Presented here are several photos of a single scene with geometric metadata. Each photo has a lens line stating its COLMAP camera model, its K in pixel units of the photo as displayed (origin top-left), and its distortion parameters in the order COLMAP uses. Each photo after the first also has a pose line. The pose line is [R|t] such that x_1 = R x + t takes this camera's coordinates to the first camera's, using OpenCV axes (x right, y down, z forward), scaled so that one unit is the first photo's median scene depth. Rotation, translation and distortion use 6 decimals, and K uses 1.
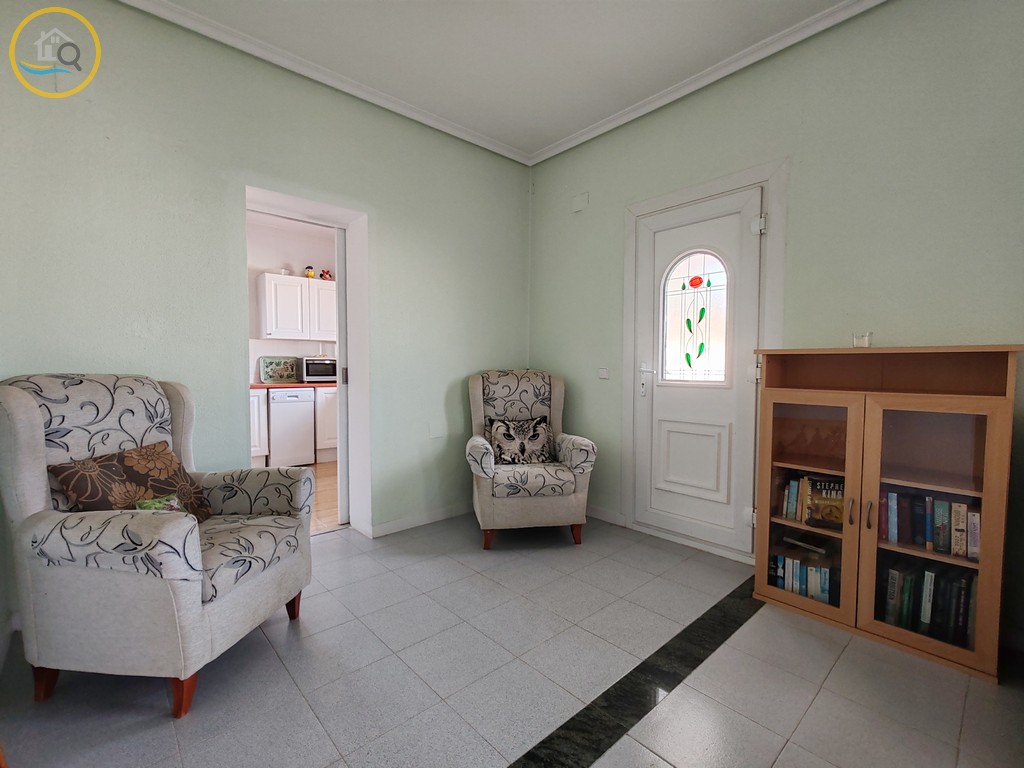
lens RADIAL K [[461.6, 0, 514.1], [0, 461.6, 386.4], [0, 0, 1]] dist [0.002032, 0.001597]
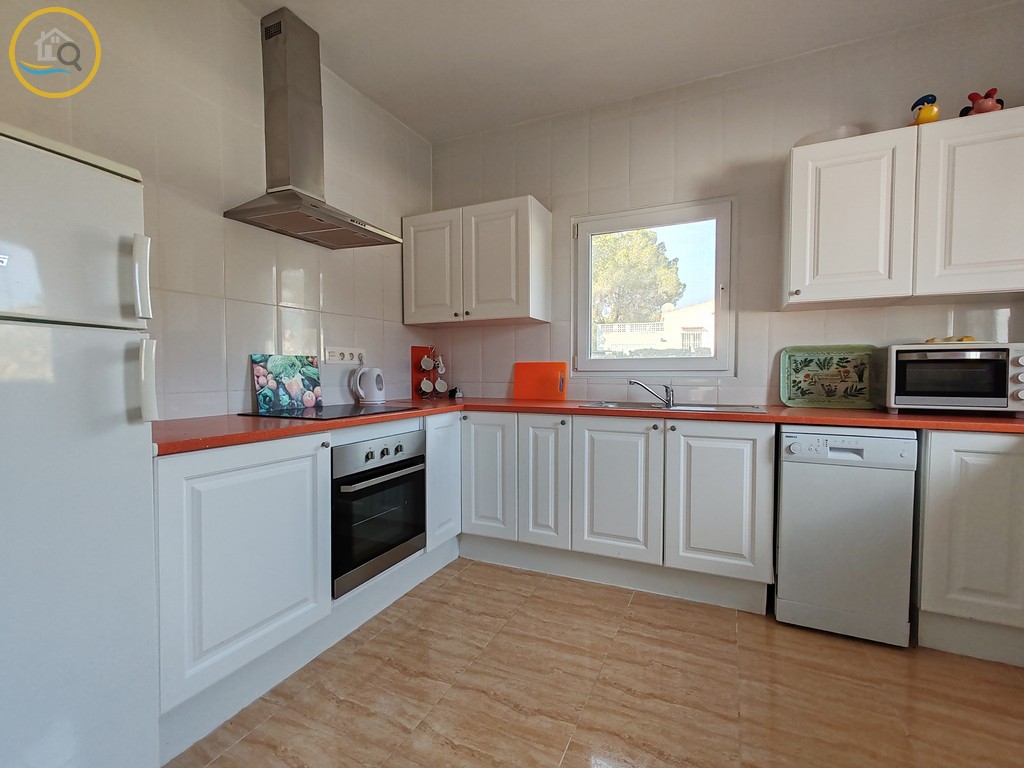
lens RADIAL K [[461.6, 0, 512.2], [0, 461.6, 389.7], [0, 0, 1]] dist [0.002032, 0.001597]
pose [[0.401055, 0.033058, -0.915457, -0.446518], [-0.033026, 0.999221, 0.021614, -0.046937], [0.915459, 0.021565, 0.401834, 1.084593]]
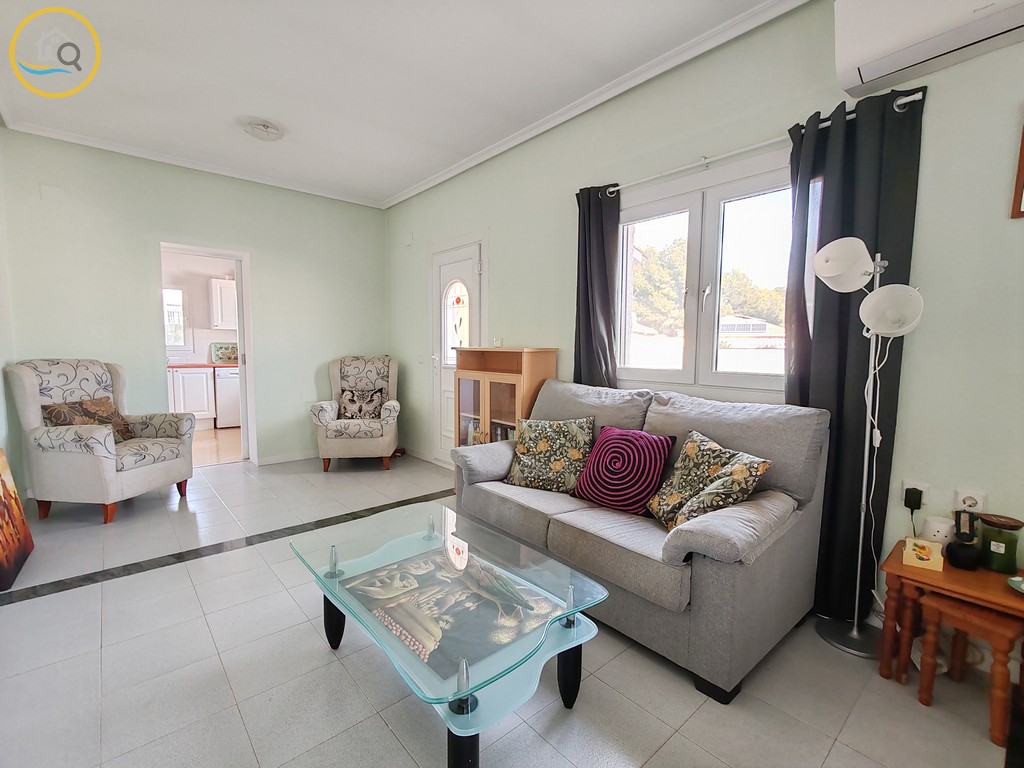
lens RADIAL K [[461.6, 0, 511.8], [0, 461.6, 387.6], [0, 0, 1]] dist [0.002032, 0.001597]
pose [[0.999843, 0.008912, -0.015319, 0.591483], [-0.008240, 0.999026, 0.043355, -0.004637], [0.015691, -0.043222, 0.998942, -0.540172]]
